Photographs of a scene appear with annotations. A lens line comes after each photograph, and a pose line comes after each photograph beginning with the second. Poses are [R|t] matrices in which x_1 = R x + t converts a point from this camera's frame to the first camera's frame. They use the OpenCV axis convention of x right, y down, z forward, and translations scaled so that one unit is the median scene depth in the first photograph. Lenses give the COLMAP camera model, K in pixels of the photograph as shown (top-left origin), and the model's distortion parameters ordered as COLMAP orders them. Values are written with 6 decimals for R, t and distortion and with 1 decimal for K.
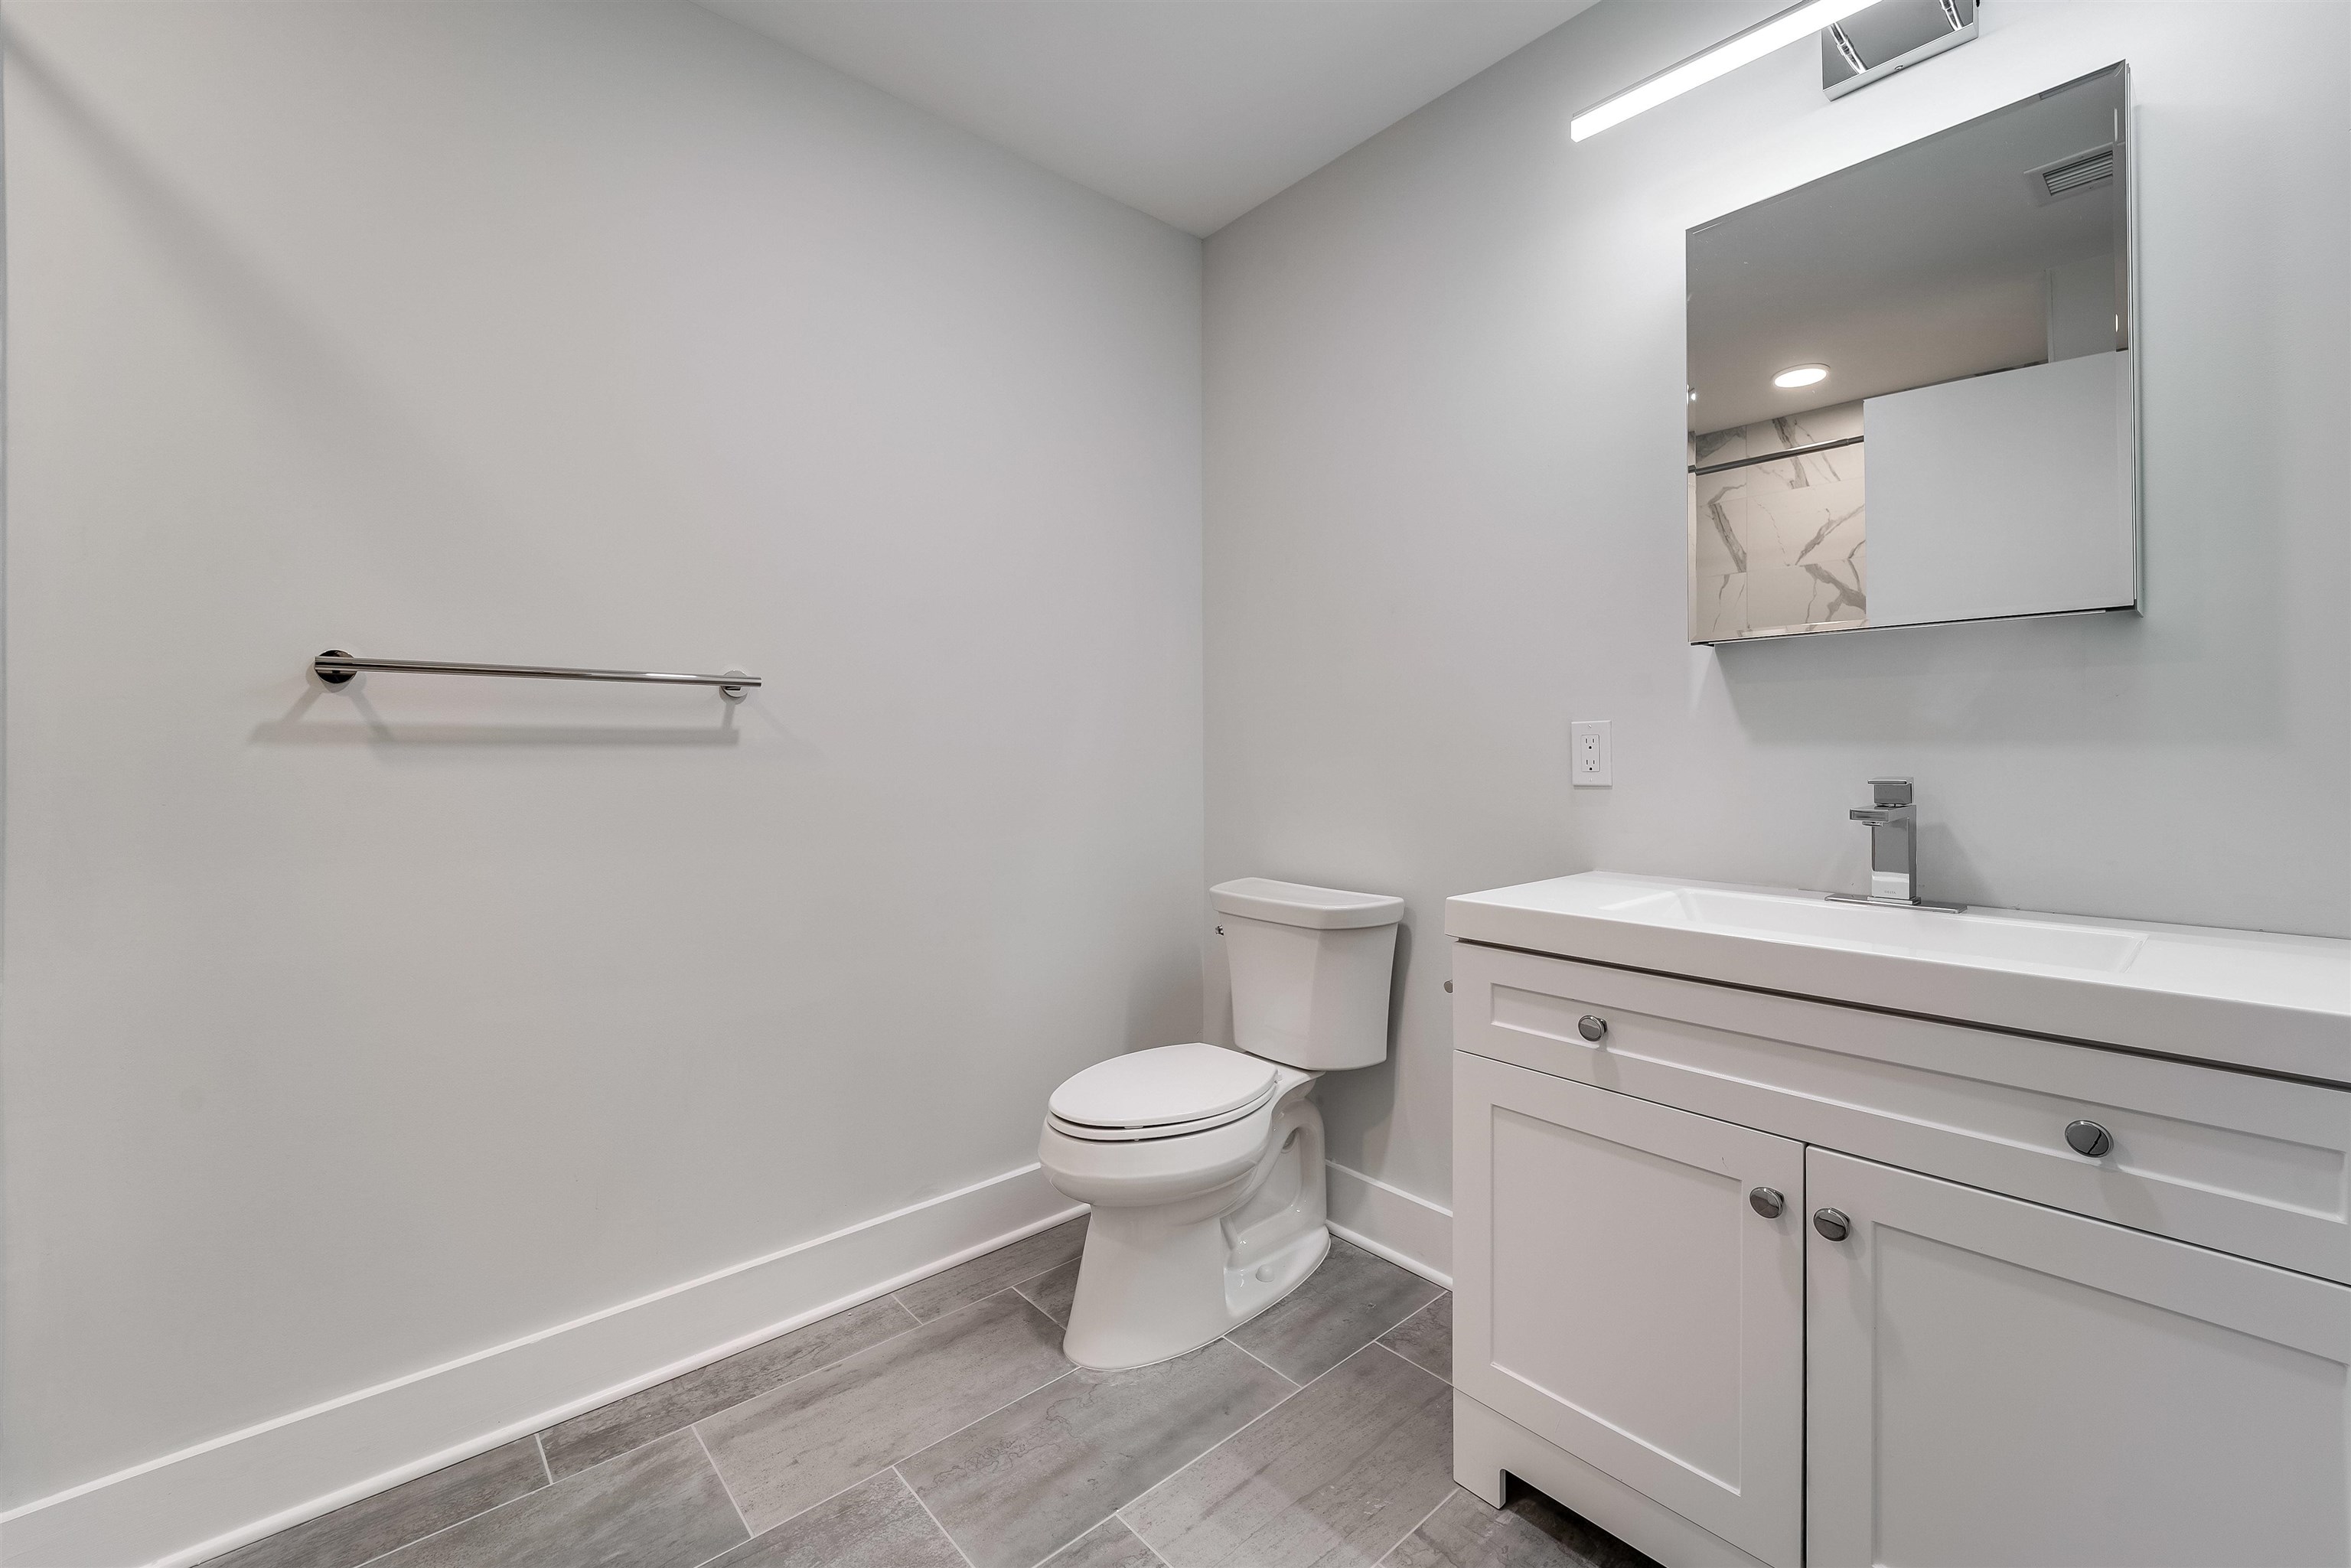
lens RADIAL K [[963.6, 0, 1179.3], [0, 963.6, 747.3], [0, 0, 1]] dist [-0.009312, -0.000152]
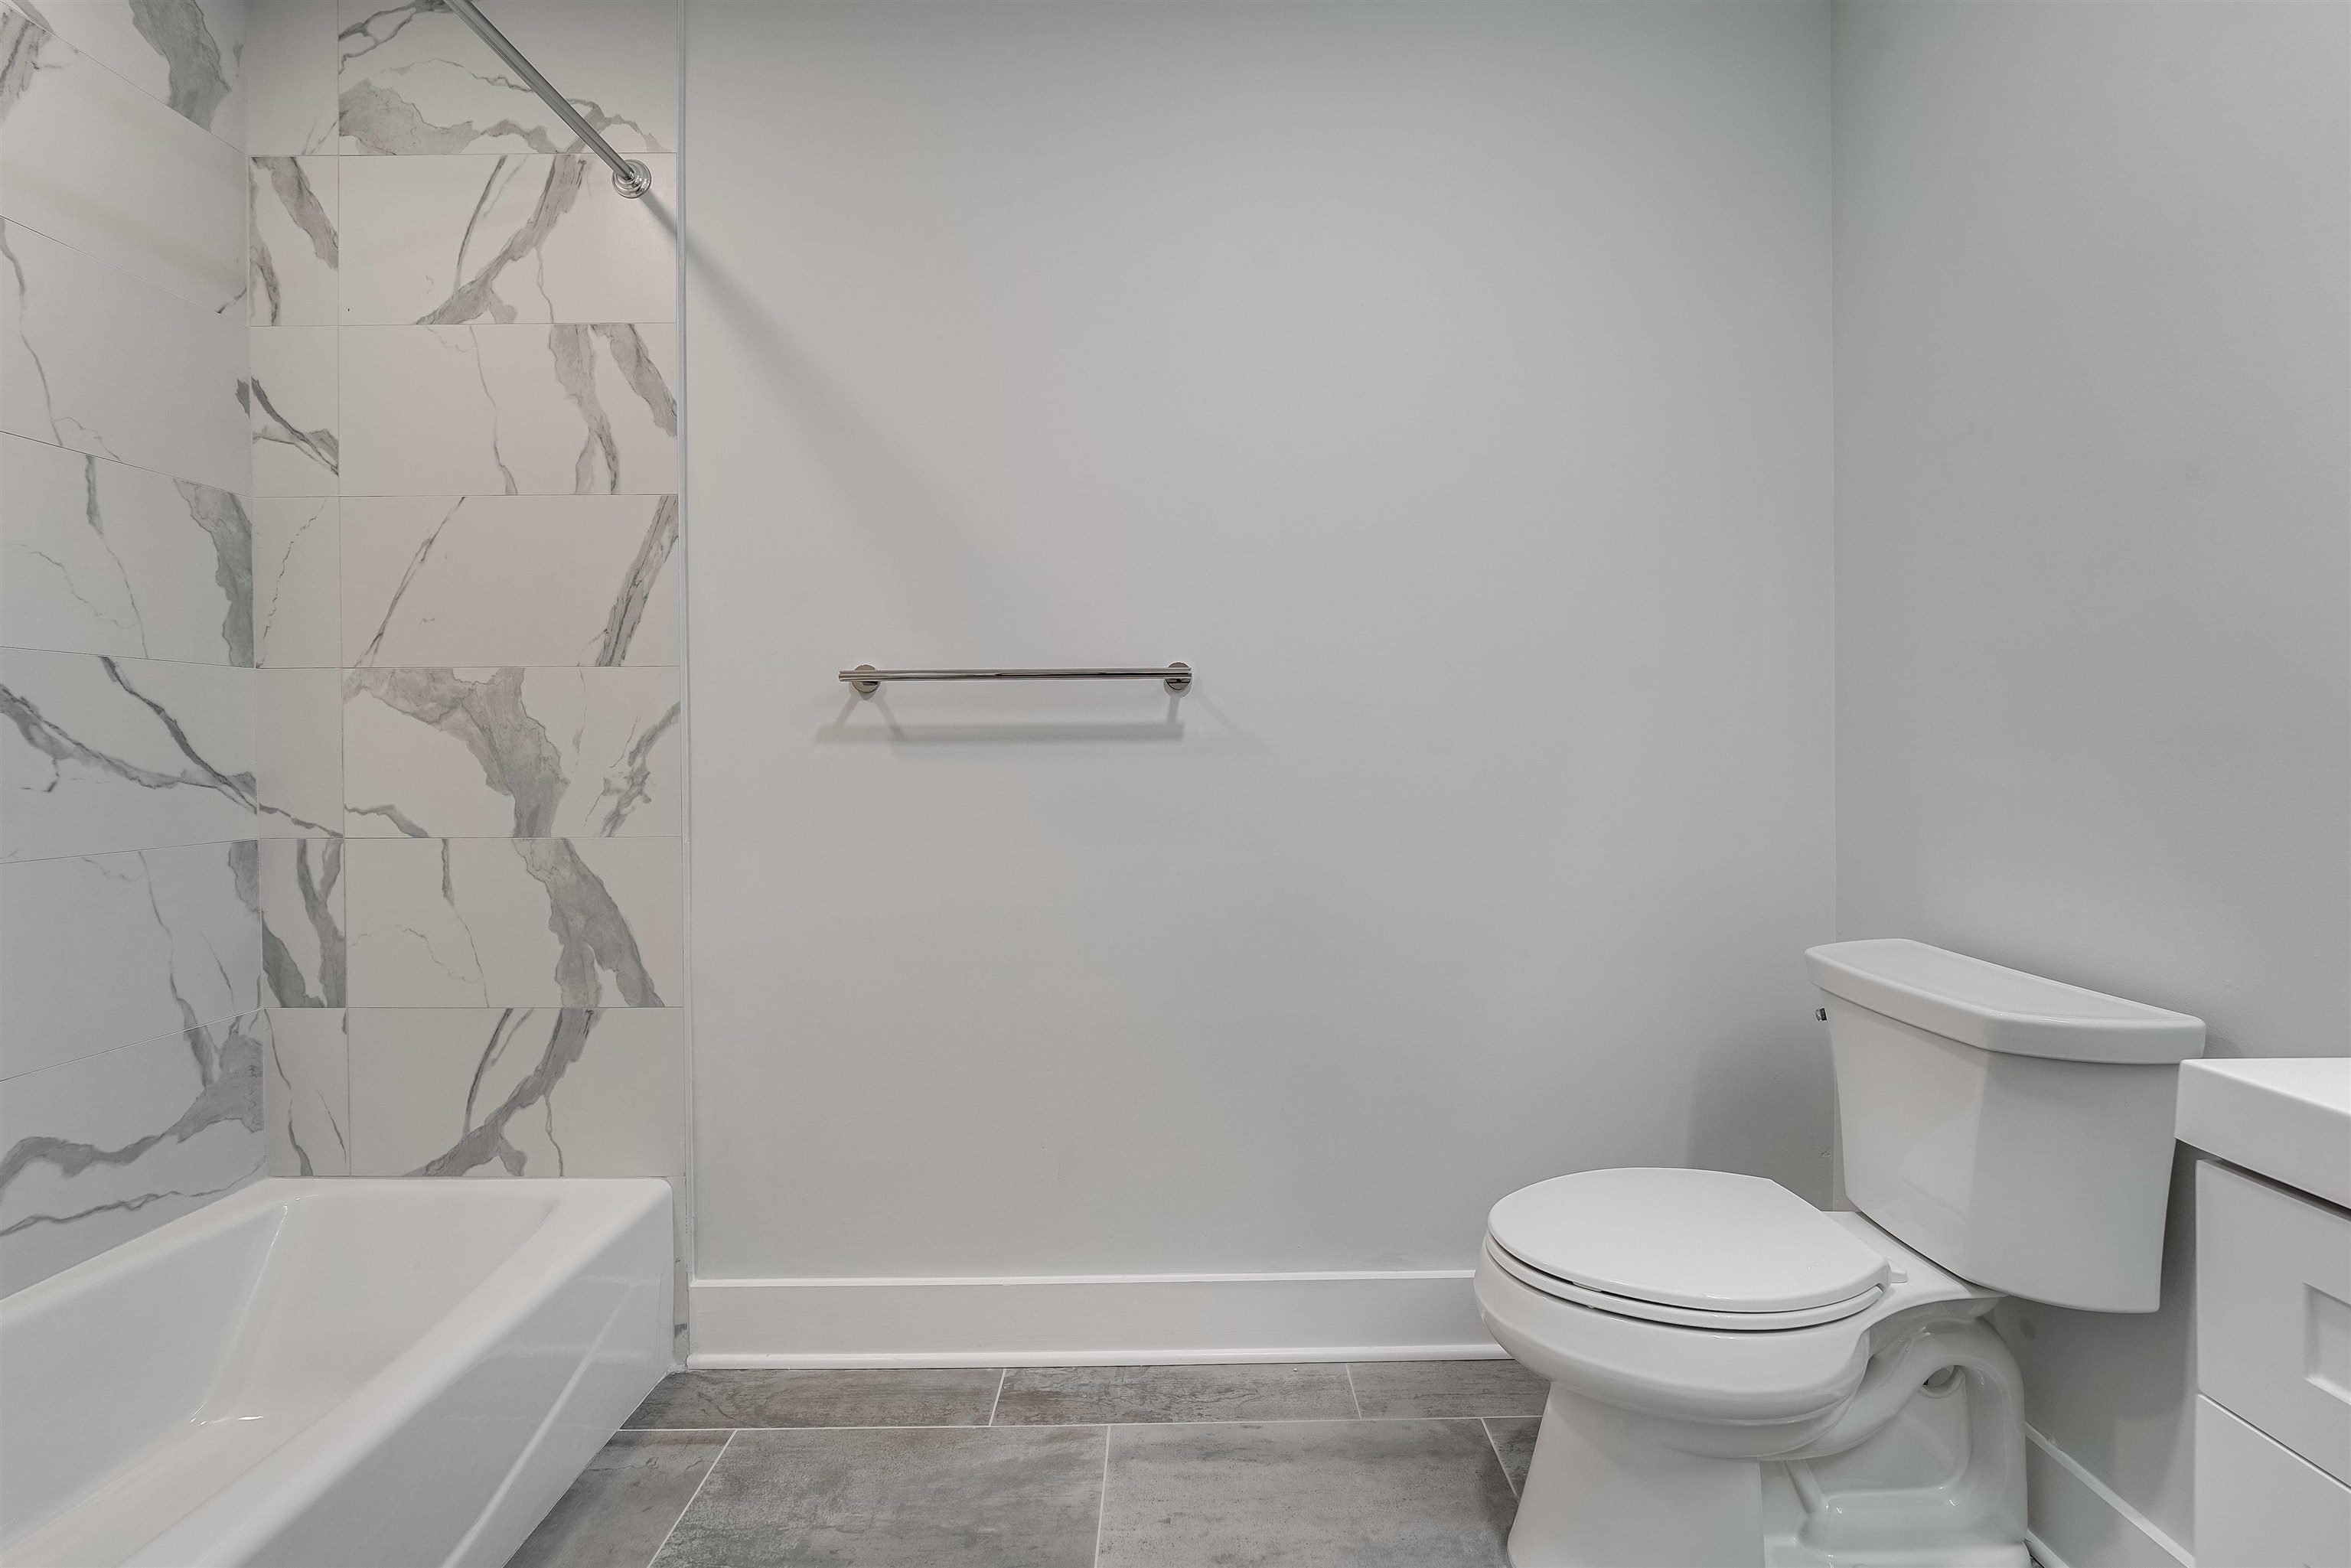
lens RADIAL K [[963.6, 0, 1179.3], [0, 963.6, 747.3], [0, 0, 1]] dist [-0.009312, -0.000152]
pose [[0.751771, 0.001870, -0.659422, 0.181480], [0.009386, 0.999864, 0.013536, -0.008110], [0.659357, -0.016366, 0.751651, 0.279215]]
